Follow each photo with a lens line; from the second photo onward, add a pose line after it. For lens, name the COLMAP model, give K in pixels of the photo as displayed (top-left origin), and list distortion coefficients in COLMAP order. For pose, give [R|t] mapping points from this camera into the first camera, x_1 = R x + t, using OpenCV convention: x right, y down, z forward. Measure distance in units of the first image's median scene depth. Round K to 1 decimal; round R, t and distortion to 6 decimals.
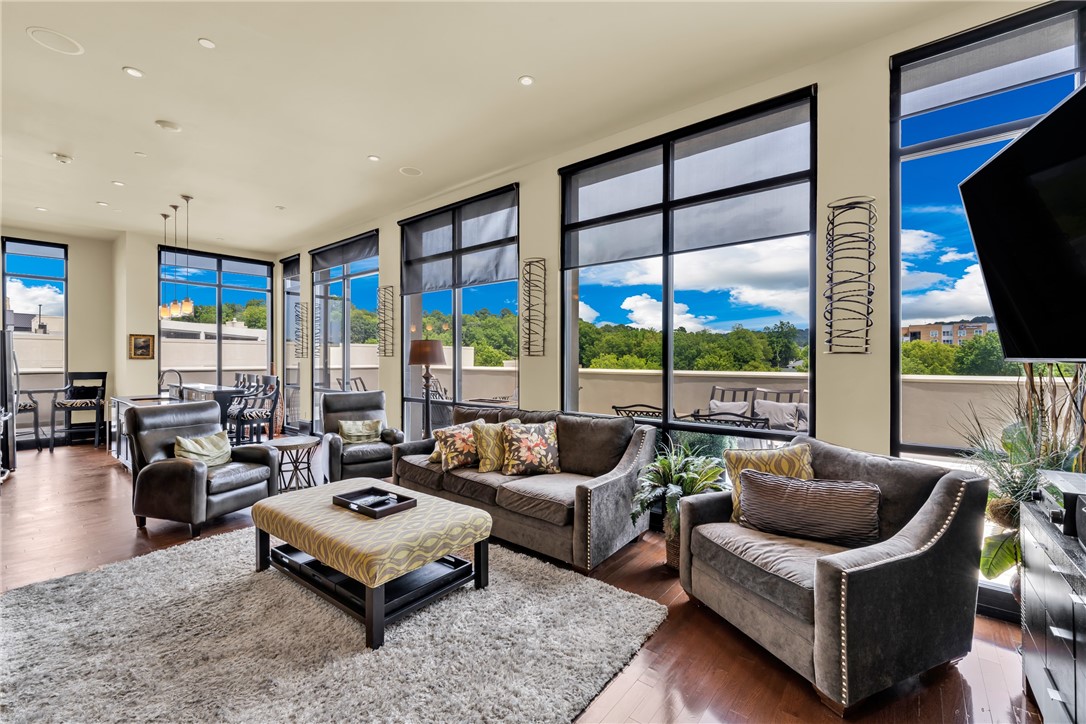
lens RADIAL K [[455.1, 0, 545.5], [0, 455.1, 358.8], [0, 0, 1]] dist [0.001278, -0.000277]
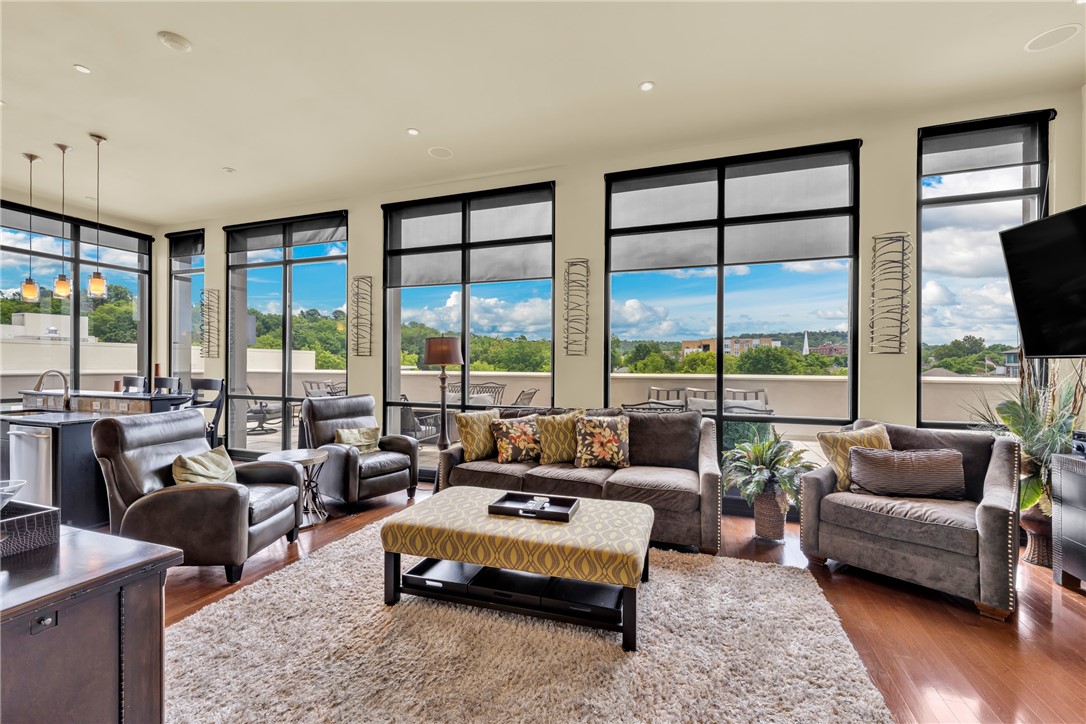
lens RADIAL K [[450.0, 0, 542.3], [0, 450.0, 366.5], [0, 0, 1]] dist [-0.000199, 0.000164]
pose [[0.942305, 0.003634, 0.334736, -0.466257], [-0.004378, 0.999989, 0.001468, 0.018435], [-0.334727, -0.002849, 0.942311, 0.090098]]
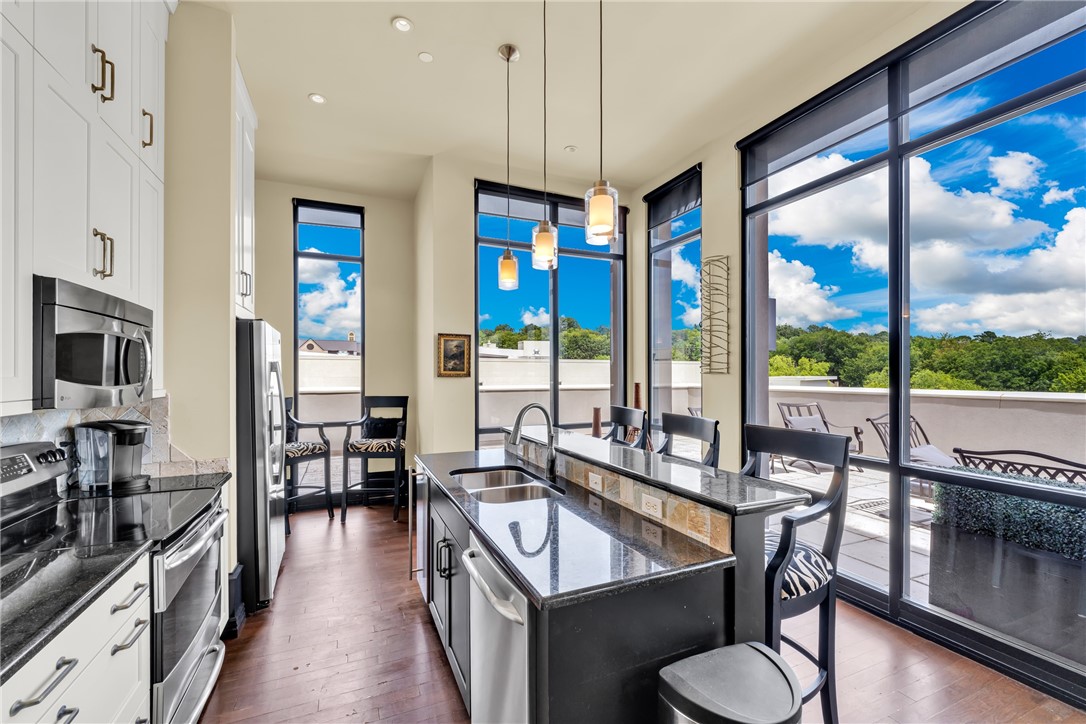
lens RADIAL K [[450.0, 0, 542.3], [0, 450.0, 366.5], [0, 0, 1]] dist [-0.000199, 0.000164]
pose [[0.889828, -0.010832, -0.456167, -0.913527], [0.002270, 0.999811, -0.019313, -0.002224], [0.456290, 0.016149, 0.889685, 0.946949]]
